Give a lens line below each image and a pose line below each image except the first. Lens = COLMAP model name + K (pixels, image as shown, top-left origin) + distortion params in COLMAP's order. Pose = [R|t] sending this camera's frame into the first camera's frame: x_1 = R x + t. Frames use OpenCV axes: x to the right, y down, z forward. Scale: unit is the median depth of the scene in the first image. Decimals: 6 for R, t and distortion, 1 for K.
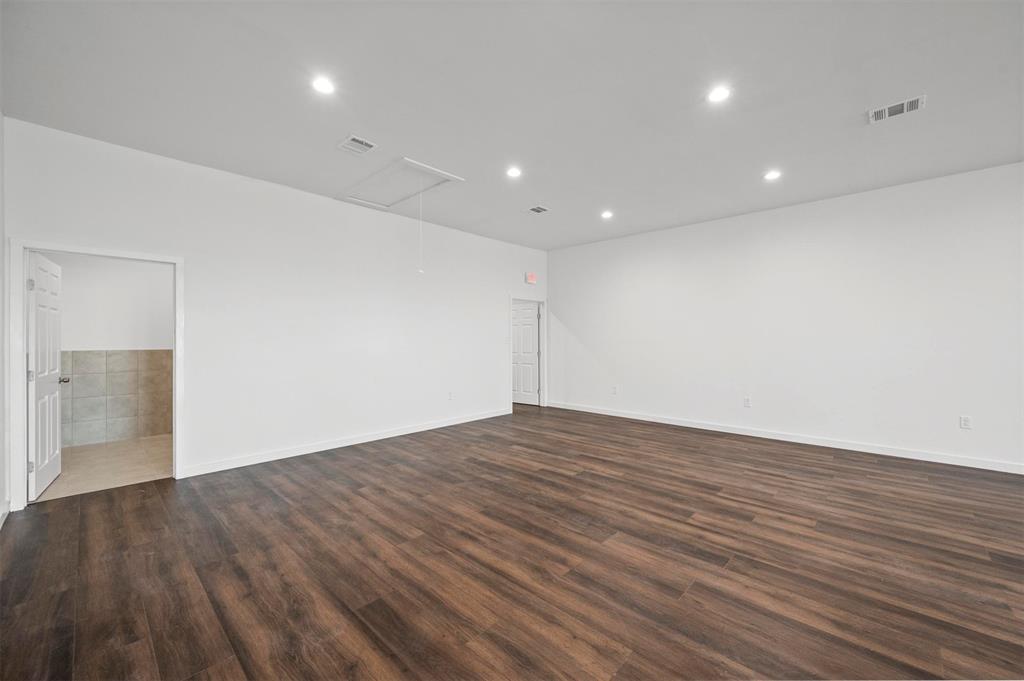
lens RADIAL K [[403.0, 0, 514.6], [0, 403.0, 340.5], [0, 0, 1]] dist [0.000040, 0.000331]
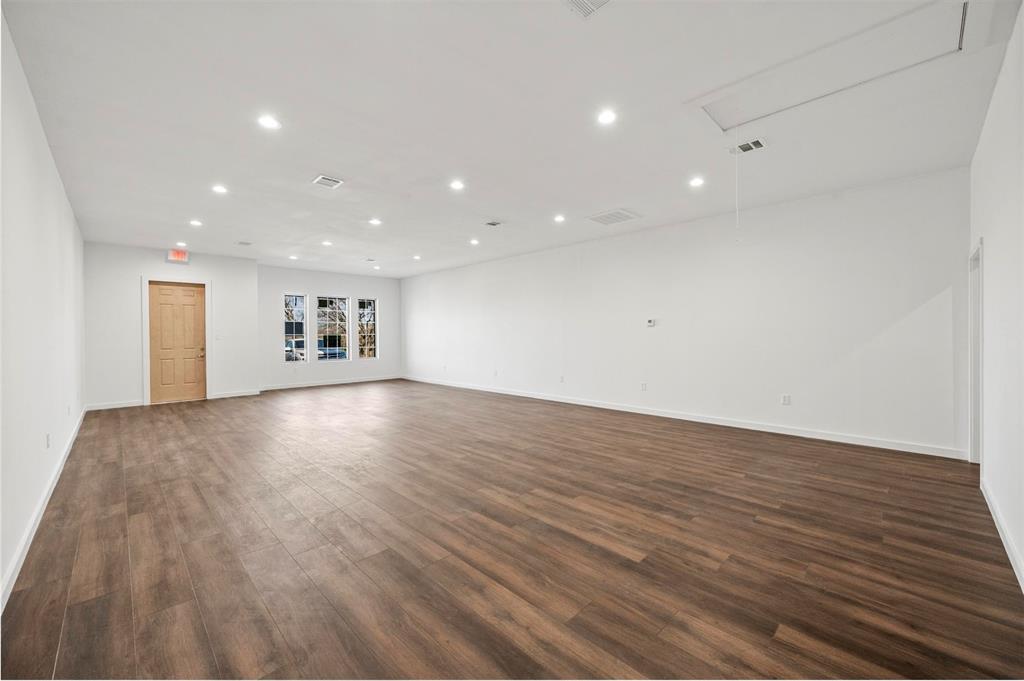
lens RADIAL K [[403.0, 0, 510.8], [0, 403.0, 337.6], [0, 0, 1]] dist [0.000040, 0.000331]
pose [[-0.999167, 0.006801, 0.040239, 0.192620], [0.007120, 0.999944, 0.007777, -0.003886], [-0.040183, 0.008057, -0.999160, 2.216012]]
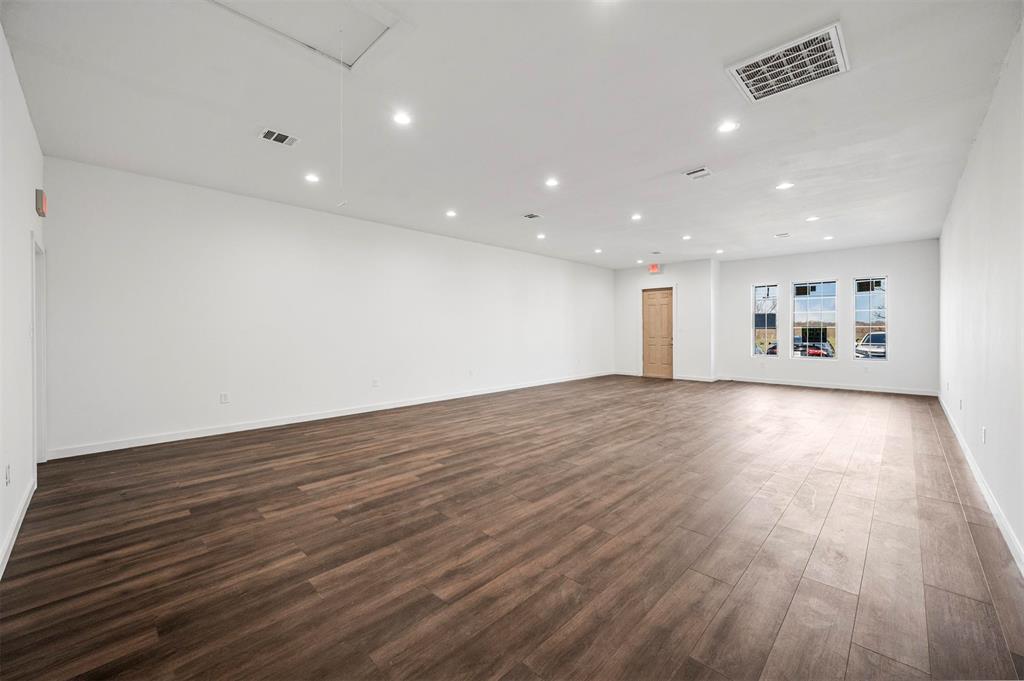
lens RADIAL K [[403.0, 0, 517.3], [0, 403.0, 330.5], [0, 0, 1]] dist [0.000040, 0.000331]
pose [[0.013996, -0.000634, 0.999902, -0.998395], [0.003615, 0.999993, 0.000584, 0.002404], [-0.999896, 0.003606, 0.013998, 0.947323]]
